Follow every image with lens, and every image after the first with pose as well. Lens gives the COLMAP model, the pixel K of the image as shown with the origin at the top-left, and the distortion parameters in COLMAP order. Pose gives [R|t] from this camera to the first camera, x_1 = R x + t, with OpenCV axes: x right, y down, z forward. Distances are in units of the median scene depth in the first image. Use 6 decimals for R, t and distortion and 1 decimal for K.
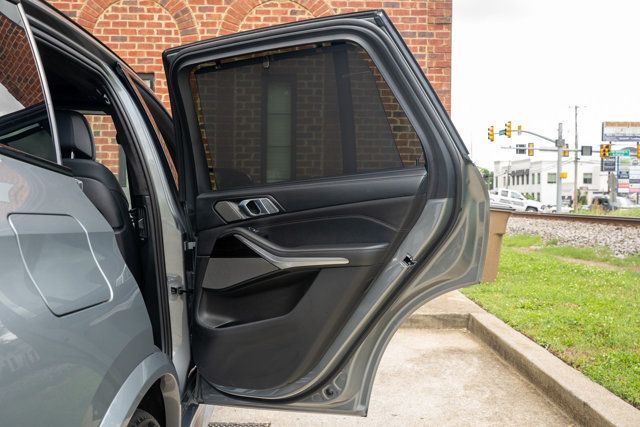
lens RADIAL K [[628.0, 0, 320.8], [0, 628.0, 210.5], [0, 0, 1]] dist [-0.037856, 0.000000]
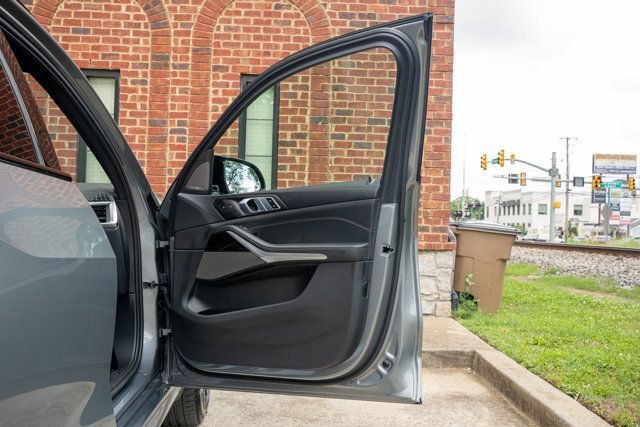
lens RADIAL K [[628.0, 0, 317.5], [0, 628.0, 212.9], [0, 0, 1]] dist [-0.037856, 0.000000]
pose [[0.999770, 0.019642, 0.008625, 0.010907], [-0.019293, 0.999059, -0.038854, 0.012038], [-0.009380, 0.038678, 0.999208, 0.117643]]
